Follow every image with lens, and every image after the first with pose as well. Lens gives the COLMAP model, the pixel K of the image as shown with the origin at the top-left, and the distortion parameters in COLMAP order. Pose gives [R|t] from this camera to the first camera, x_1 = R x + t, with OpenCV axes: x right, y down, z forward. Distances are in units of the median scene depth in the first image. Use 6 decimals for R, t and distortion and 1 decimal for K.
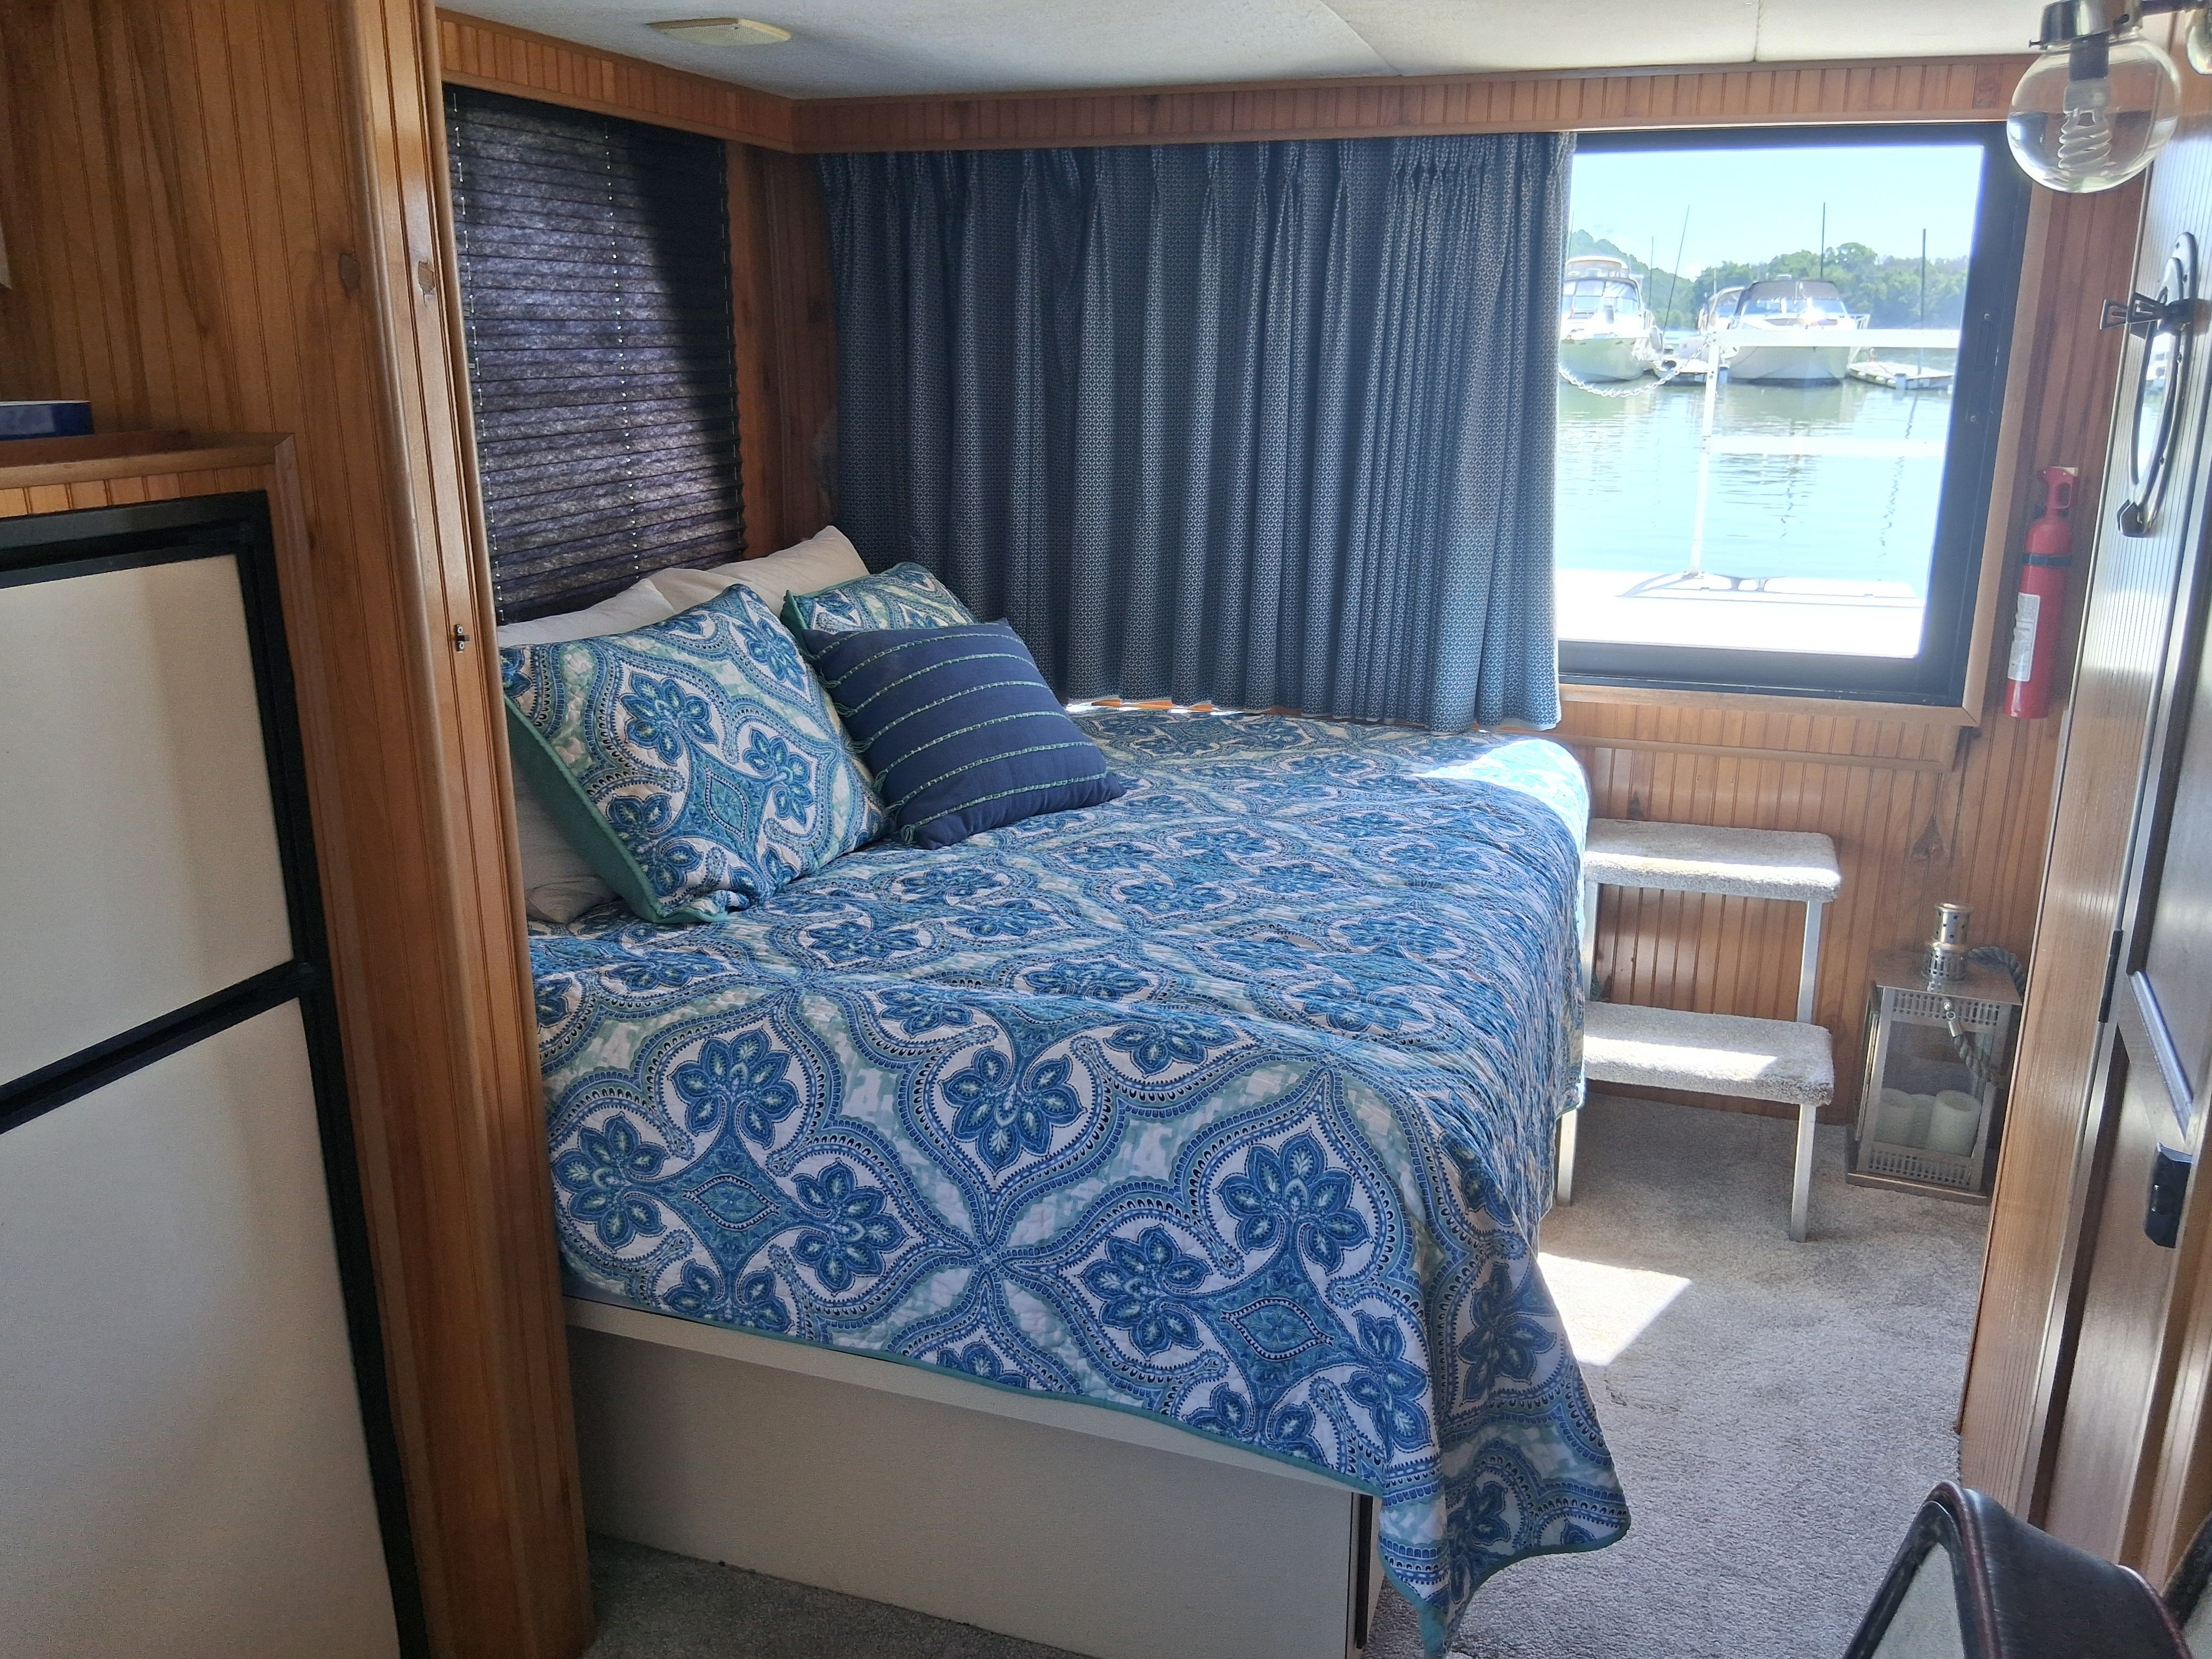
lens RADIAL K [[1742.9, 0, 1111.5], [0, 1742.9, 816.8], [0, 0, 1]] dist [0.131053, -0.217535]
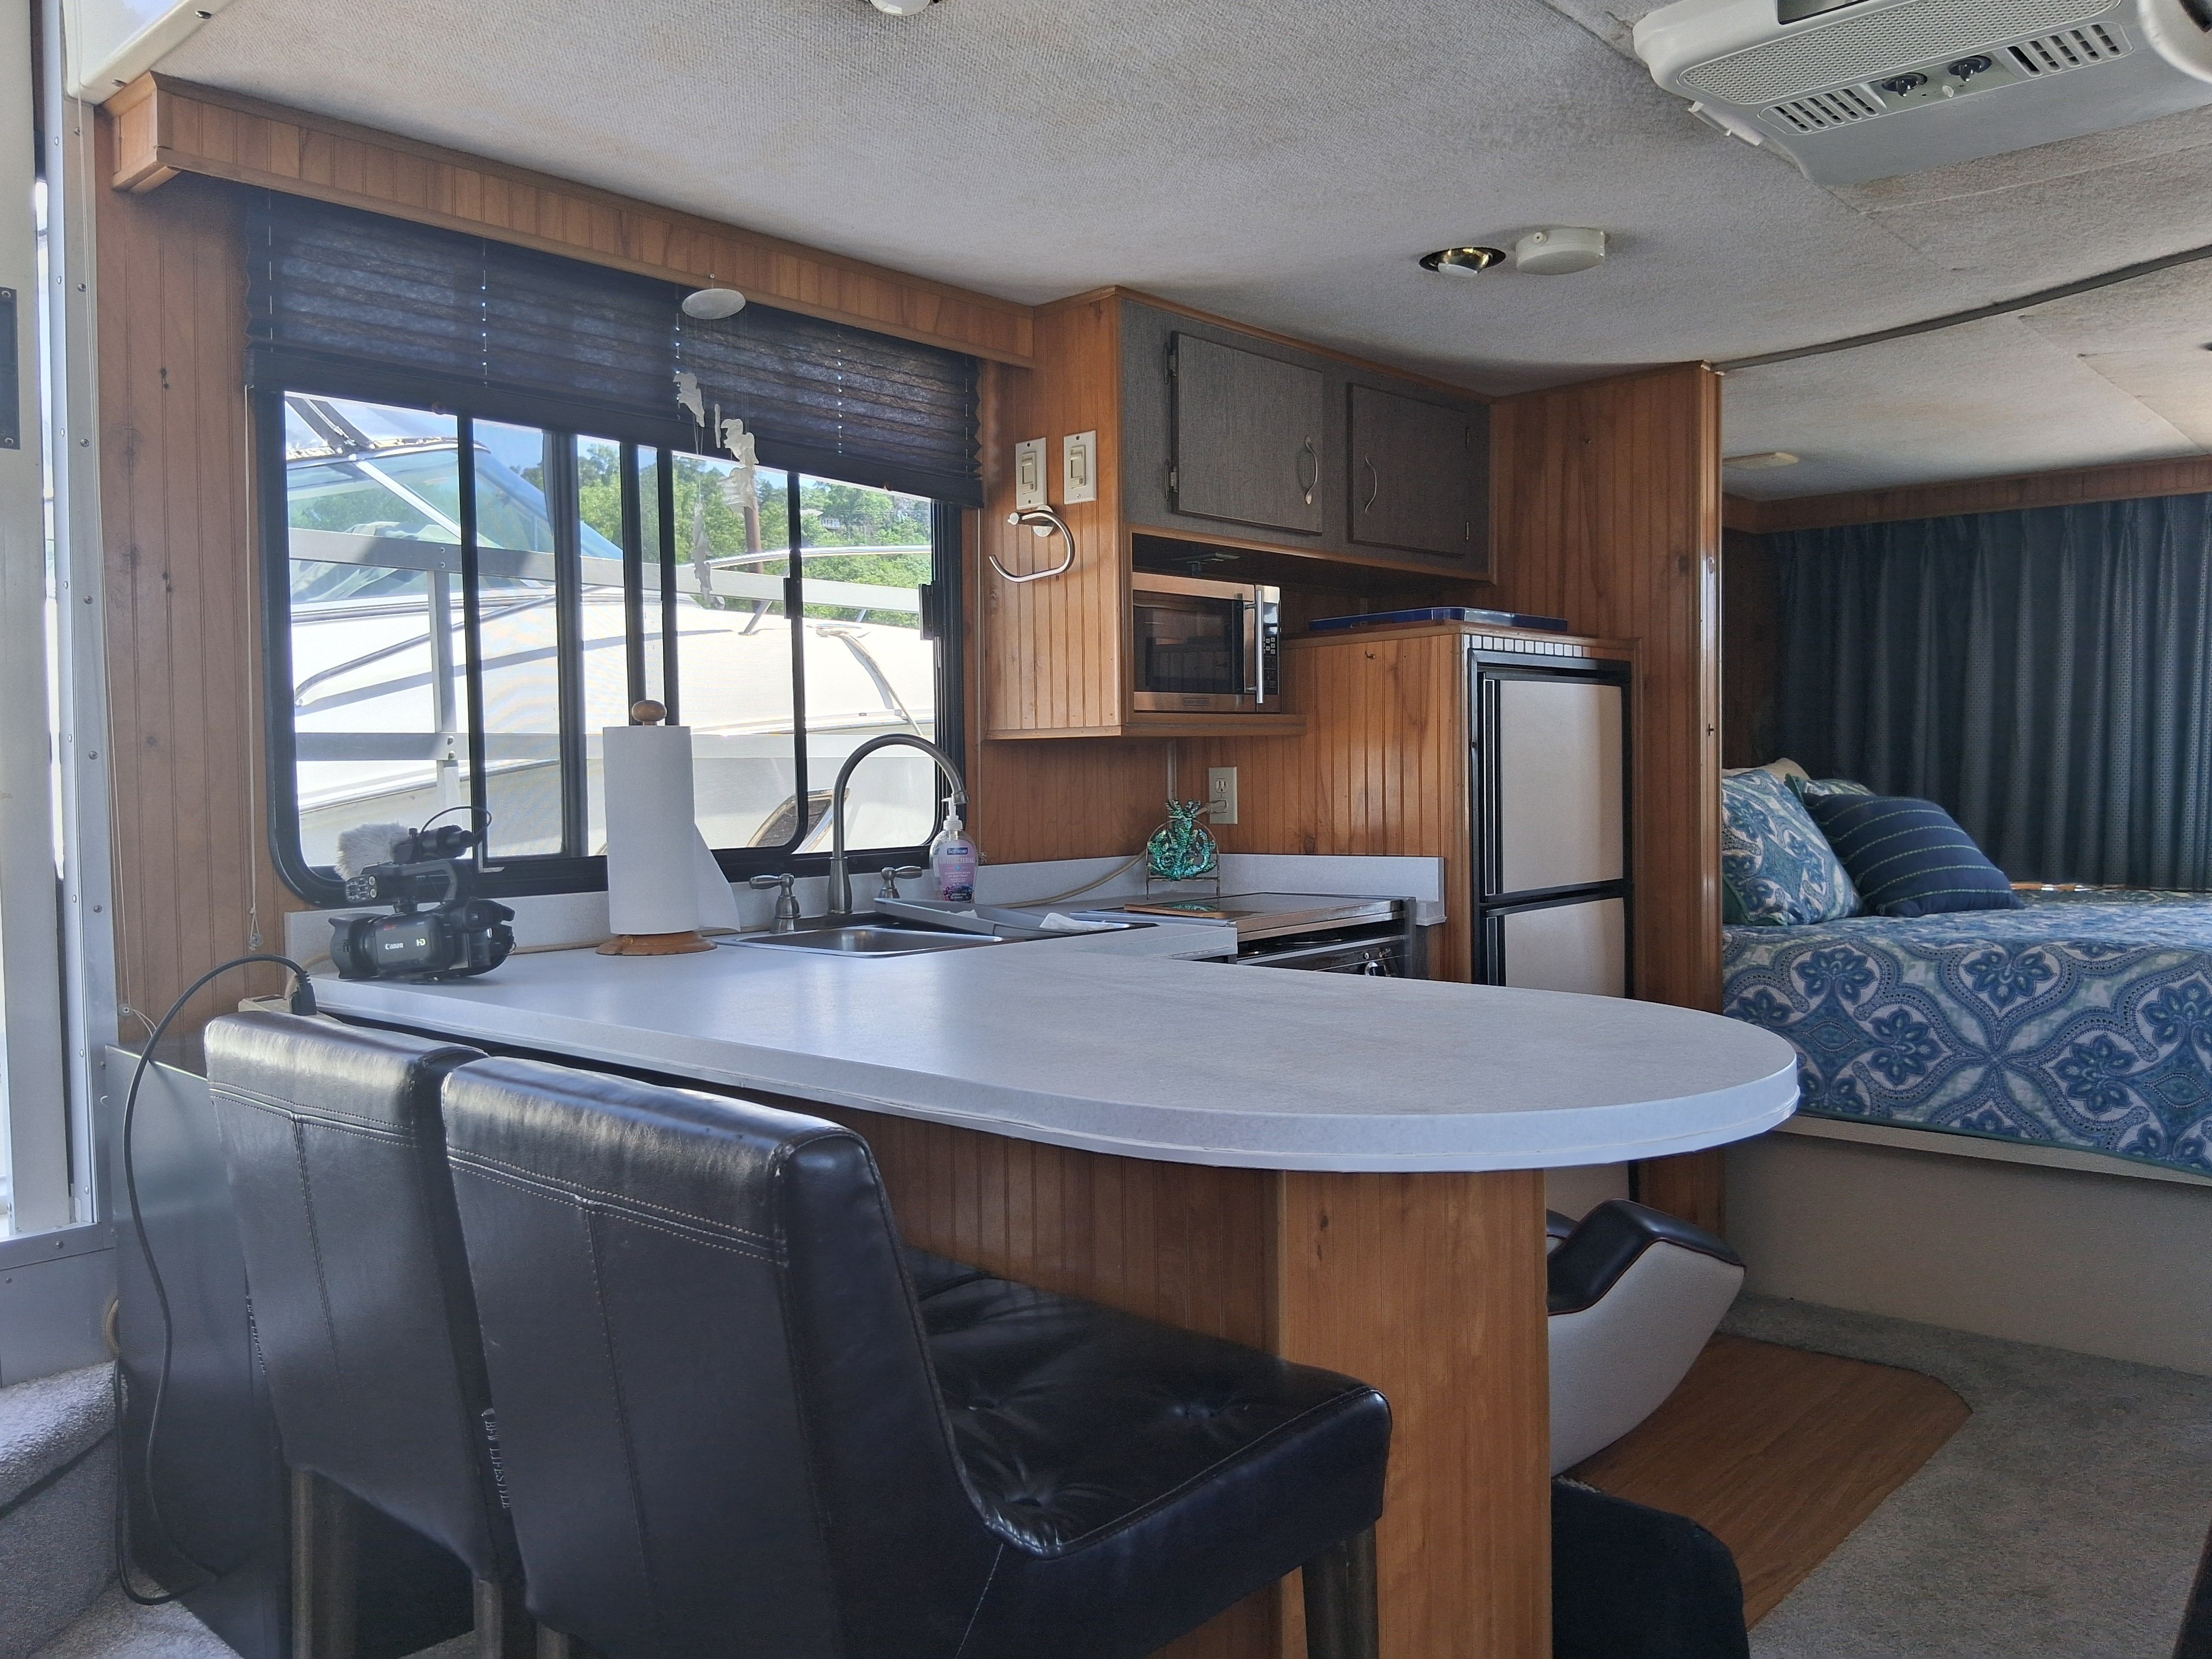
lens RADIAL K [[1742.9, 0, 1111.5], [0, 1742.9, 816.8], [0, 0, 1]] dist [0.131053, -0.217535]
pose [[0.926348, 0.000049, -0.376669, -0.221861], [-0.087514, 0.972663, -0.215098, 0.475697], [0.366362, 0.232219, 0.901029, -1.042820]]
